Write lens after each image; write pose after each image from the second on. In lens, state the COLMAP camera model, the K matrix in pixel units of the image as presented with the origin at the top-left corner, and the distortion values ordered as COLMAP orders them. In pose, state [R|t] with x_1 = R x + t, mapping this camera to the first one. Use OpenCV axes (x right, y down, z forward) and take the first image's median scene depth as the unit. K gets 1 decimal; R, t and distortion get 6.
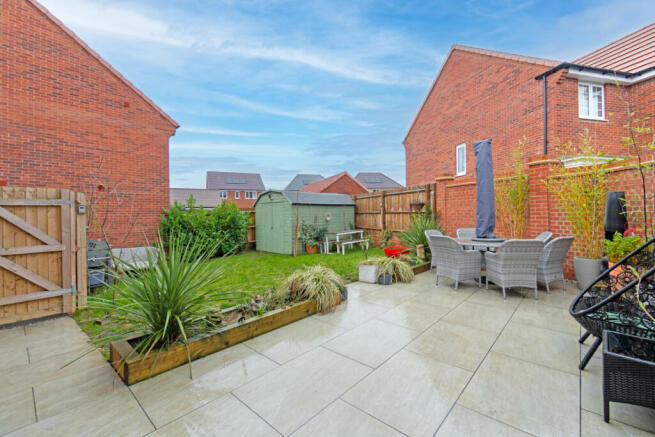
lens RADIAL K [[282.2, 0, 327.5], [0, 282.2, 218.5], [0, 0, 1]] dist [-0.000381, 0.000177]
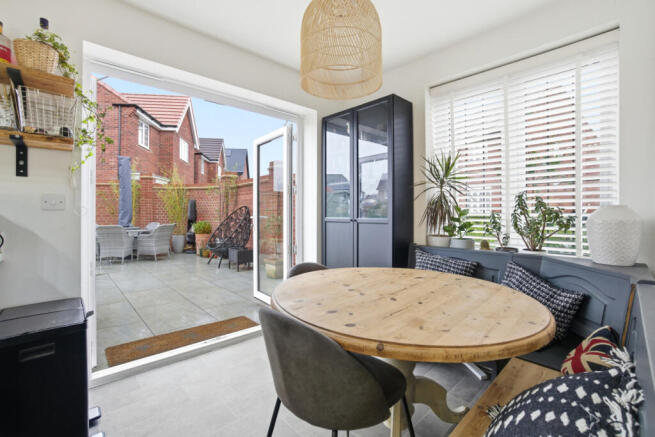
lens RADIAL K [[285.5, 0, 327.5], [0, 285.5, 218.5], [0, 0, 1]] dist [-0.026129, -0.000238]
pose [[0.111053, 0.003021, 0.993810, -0.398861], [0.008117, 0.999959, -0.003946, 0.021930], [-0.993781, 0.008505, 0.111024, -0.080513]]
